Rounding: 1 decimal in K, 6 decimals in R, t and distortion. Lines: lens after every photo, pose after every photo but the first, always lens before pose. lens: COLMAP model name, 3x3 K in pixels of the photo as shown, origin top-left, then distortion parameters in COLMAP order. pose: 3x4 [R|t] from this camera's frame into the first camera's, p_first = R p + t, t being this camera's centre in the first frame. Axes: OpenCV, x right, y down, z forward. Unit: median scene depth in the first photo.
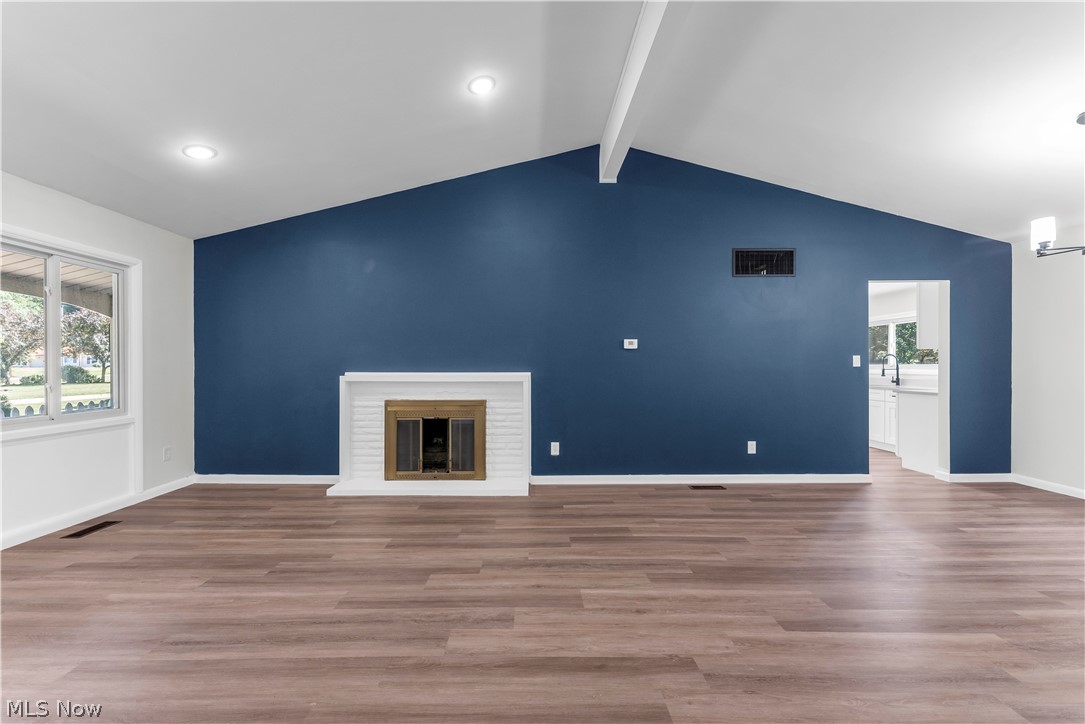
lens RADIAL K [[449.6, 0, 529.7], [0, 449.6, 365.8], [0, 0, 1]] dist [-0.001150, 0.000078]
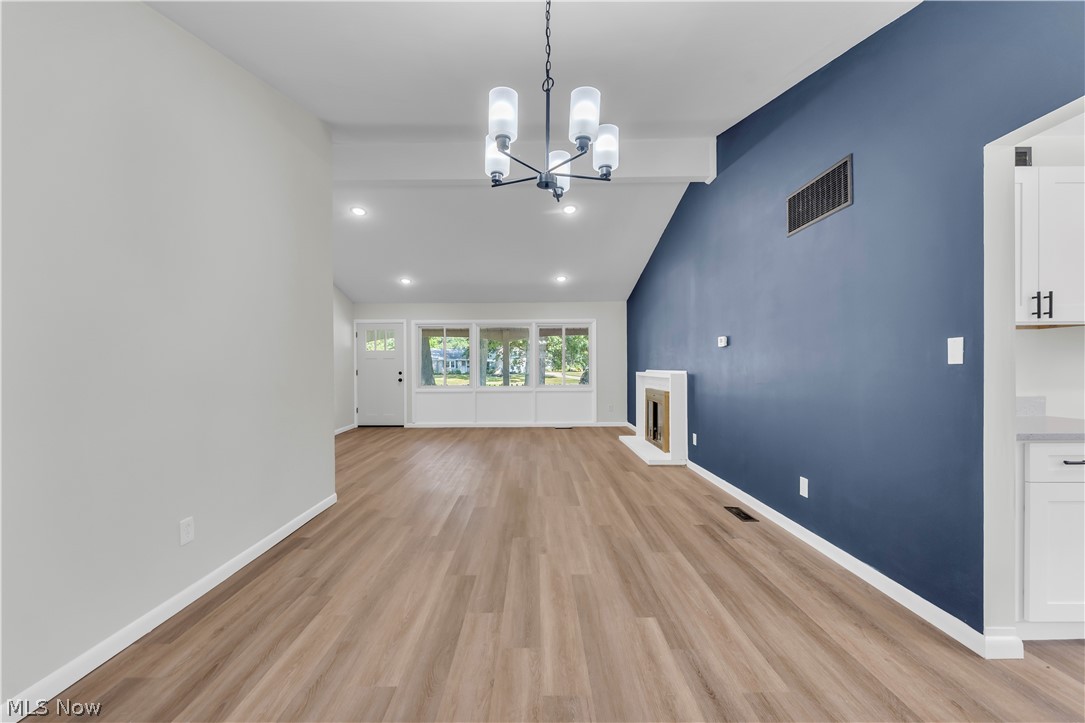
lens RADIAL K [[441.6, 0, 526.2], [0, 441.6, 368.7], [0, 0, 1]] dist [-0.001578, -0.000462]
pose [[-0.024048, 0.004966, -0.999698, 1.987903], [0.008472, 0.999953, 0.004764, 0.000506], [0.999675, -0.008355, -0.024089, 1.045180]]
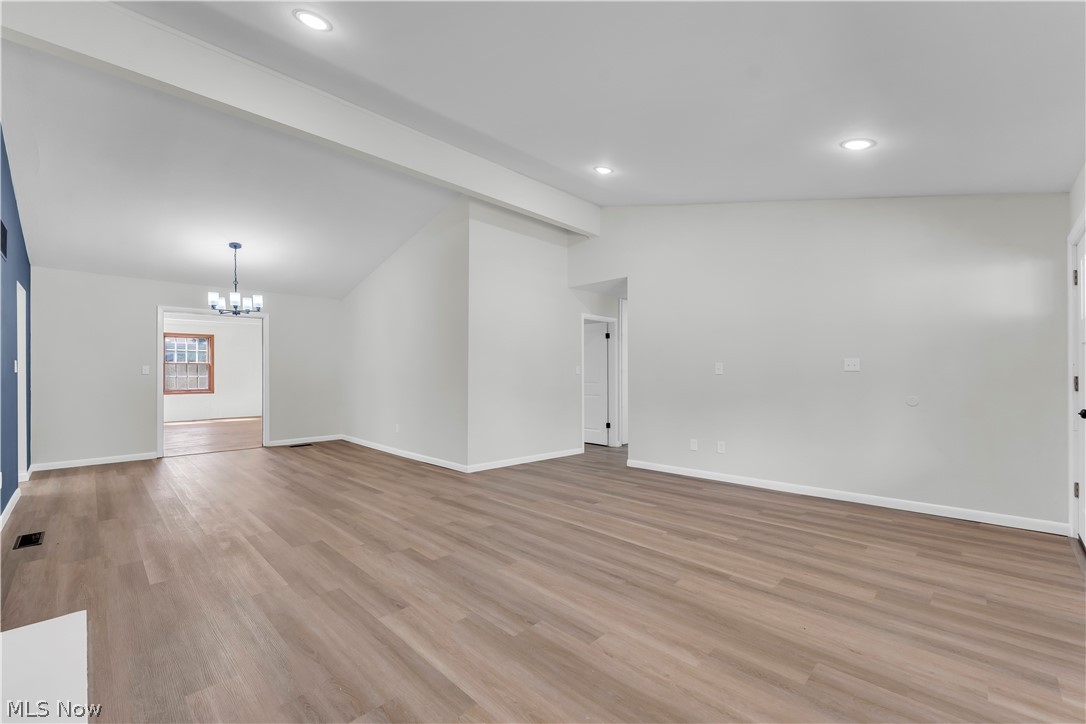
lens RADIAL K [[442.0, 0, 539.3], [0, 442.0, 370.6], [0, 0, 1]] dist [-0.001578, -0.000462]
pose [[-0.712404, 0.002007, 0.701766, -1.133592], [0.001351, 0.999998, -0.001489, 0.000903], [-0.701768, -0.000112, -0.712406, 1.541162]]
